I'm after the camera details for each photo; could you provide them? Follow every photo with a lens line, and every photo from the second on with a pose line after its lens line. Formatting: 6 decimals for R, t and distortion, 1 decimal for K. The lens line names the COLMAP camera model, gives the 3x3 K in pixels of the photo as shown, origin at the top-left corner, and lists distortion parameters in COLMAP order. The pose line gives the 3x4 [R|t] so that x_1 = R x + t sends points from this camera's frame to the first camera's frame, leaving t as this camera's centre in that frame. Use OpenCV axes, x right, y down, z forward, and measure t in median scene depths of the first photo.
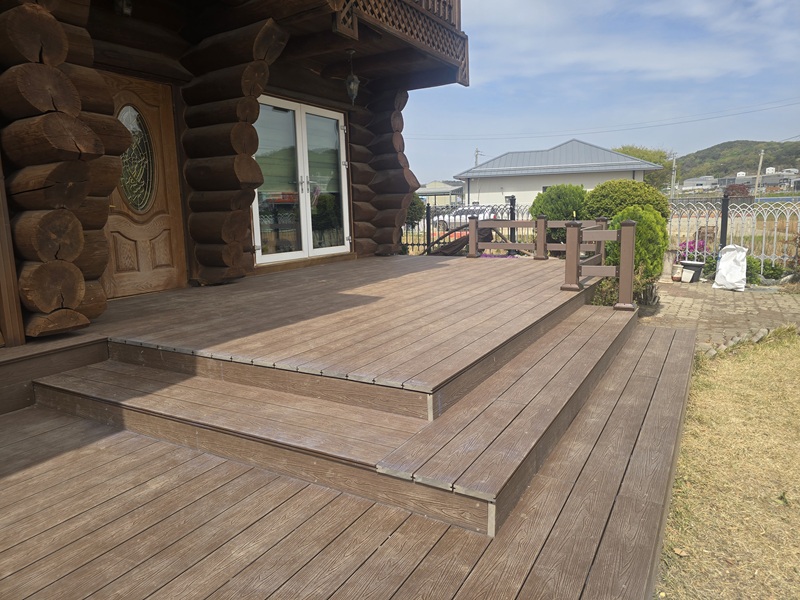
lens RADIAL K [[535.0, 0, 403.5], [0, 535.0, 291.9], [0, 0, 1]] dist [0.055297, -0.045488]
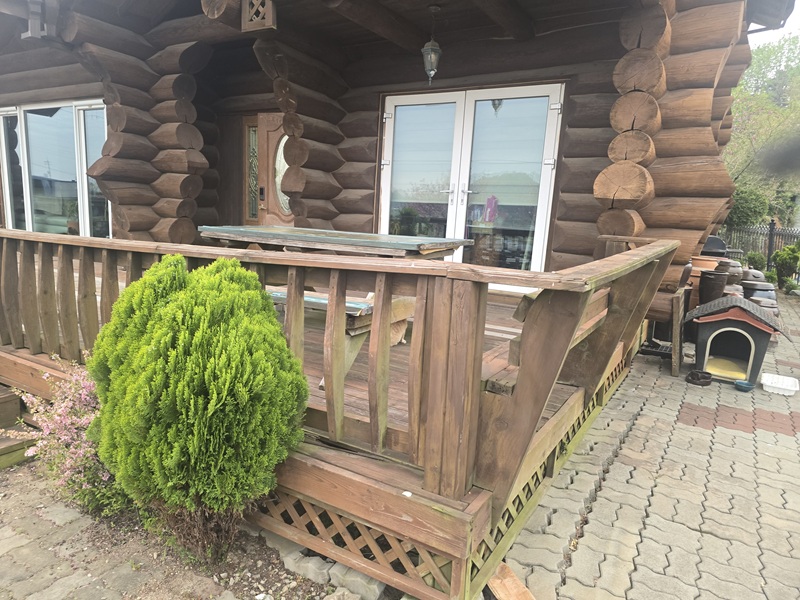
lens RADIAL K [[535.0, 0, 393.7], [0, 535.0, 296.2], [0, 0, 1]] dist [0.055297, -0.045488]
pose [[-0.012045, 0.190843, -0.981547, 0.886218], [-0.201042, 0.961111, 0.189336, -0.263359], [0.979509, 0.199612, 0.026791, 1.300411]]
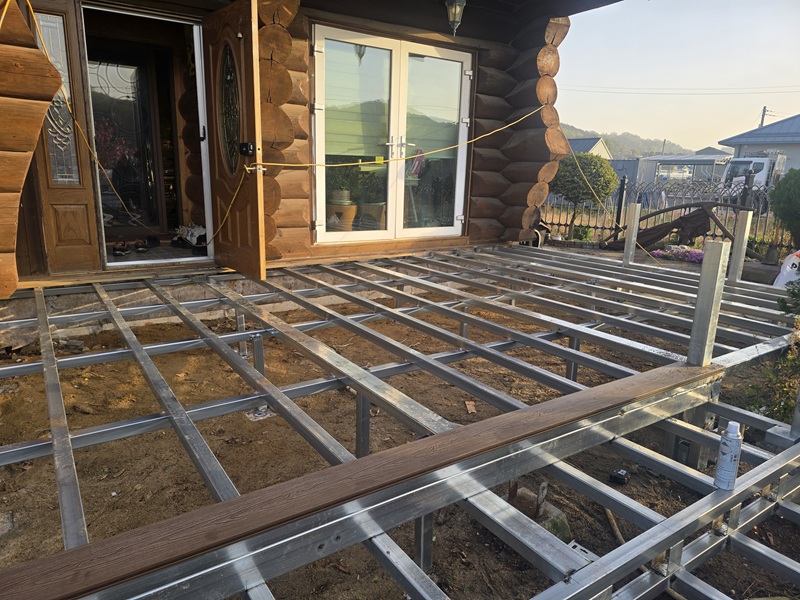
lens RADIAL K [[535.0, 0, 393.8], [0, 535.0, 298.7], [0, 0, 1]] dist [0.055297, -0.045488]
pose [[0.897549, 0.143475, -0.416918, 0.247631], [-0.111658, 0.988716, 0.099869, -0.079878], [0.426542, -0.043085, 0.903441, 0.381347]]
